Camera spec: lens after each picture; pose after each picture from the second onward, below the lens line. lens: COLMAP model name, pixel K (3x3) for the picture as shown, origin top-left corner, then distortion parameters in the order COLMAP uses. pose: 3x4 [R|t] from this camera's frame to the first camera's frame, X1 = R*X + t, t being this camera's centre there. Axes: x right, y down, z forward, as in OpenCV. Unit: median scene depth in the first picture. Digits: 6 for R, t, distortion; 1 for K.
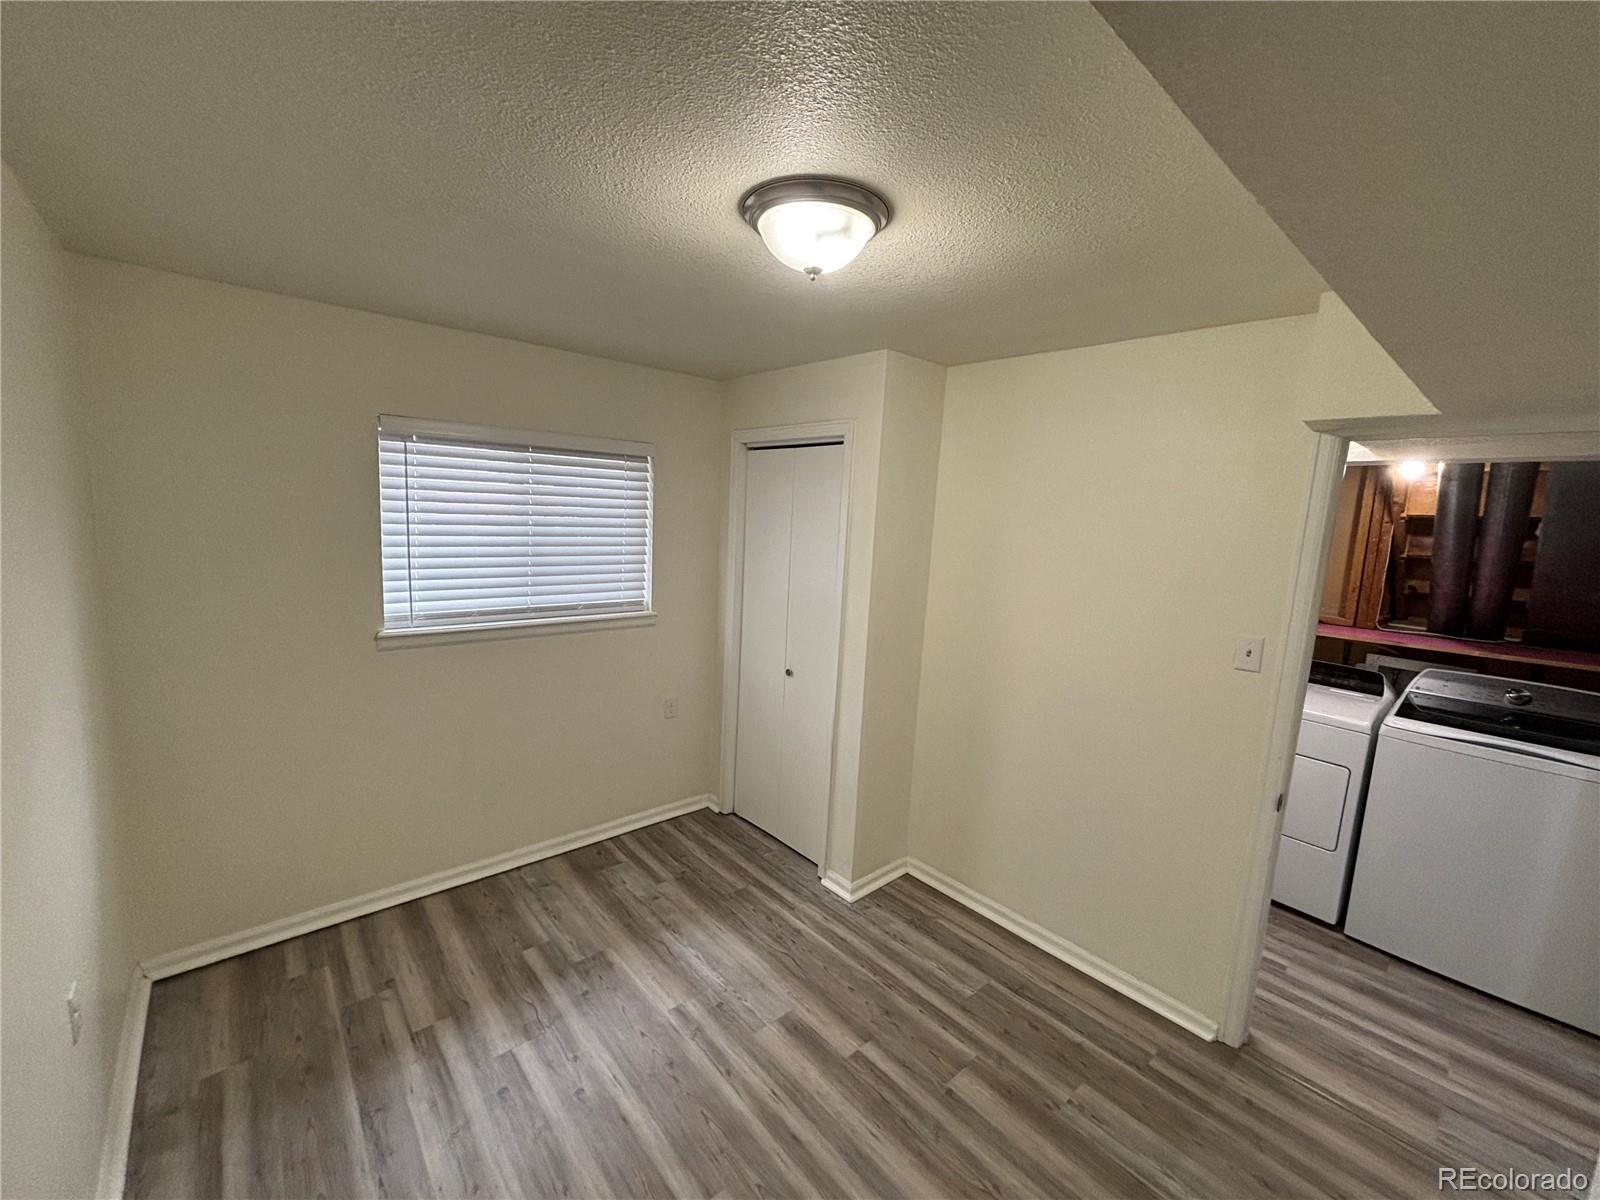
lens RADIAL K [[649.5, 0, 804.9], [0, 649.5, 601.2], [0, 0, 1]] dist [0.008477, 0.001671]
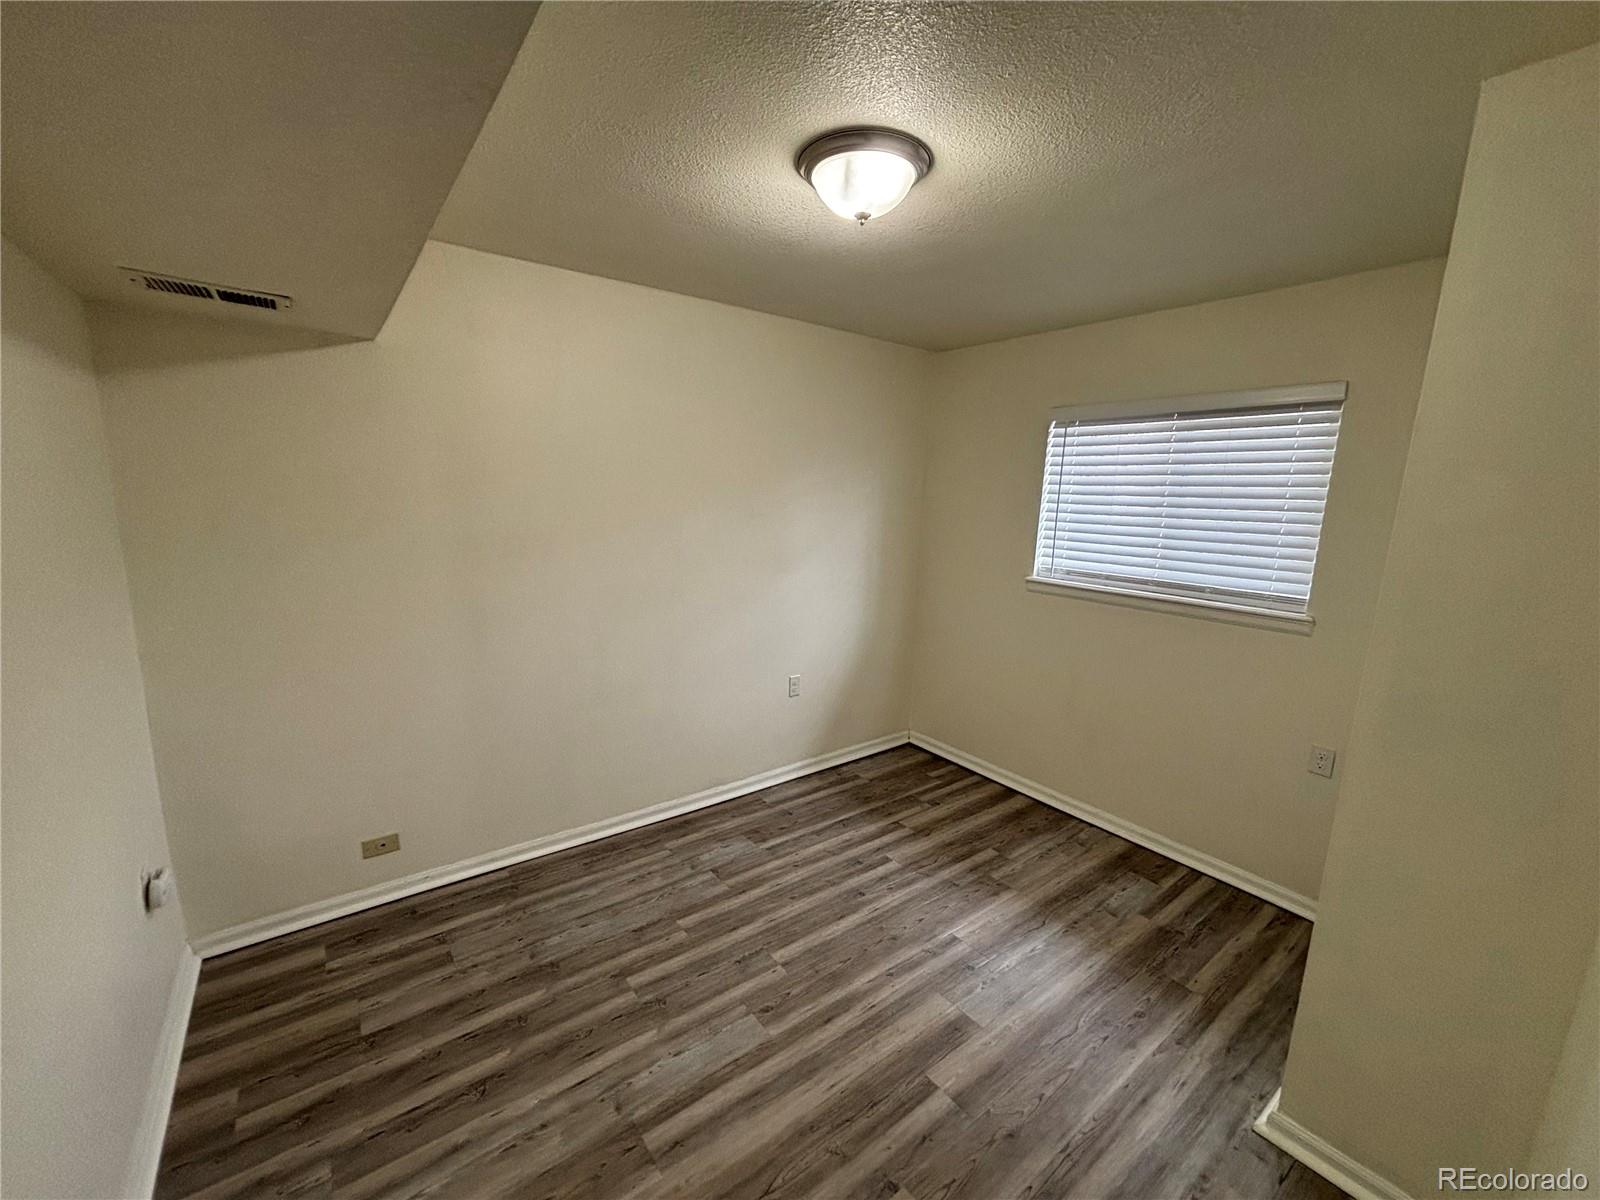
lens RADIAL K [[649.5, 0, 801.3], [0, 649.5, 602.3], [0, 0, 1]] dist [0.008477, 0.001671]
pose [[-0.065038, 0.122053, -0.990390, 0.755810], [-0.175474, 0.975627, 0.131757, 0.006840], [0.982333, 0.182357, -0.042036, 0.676835]]
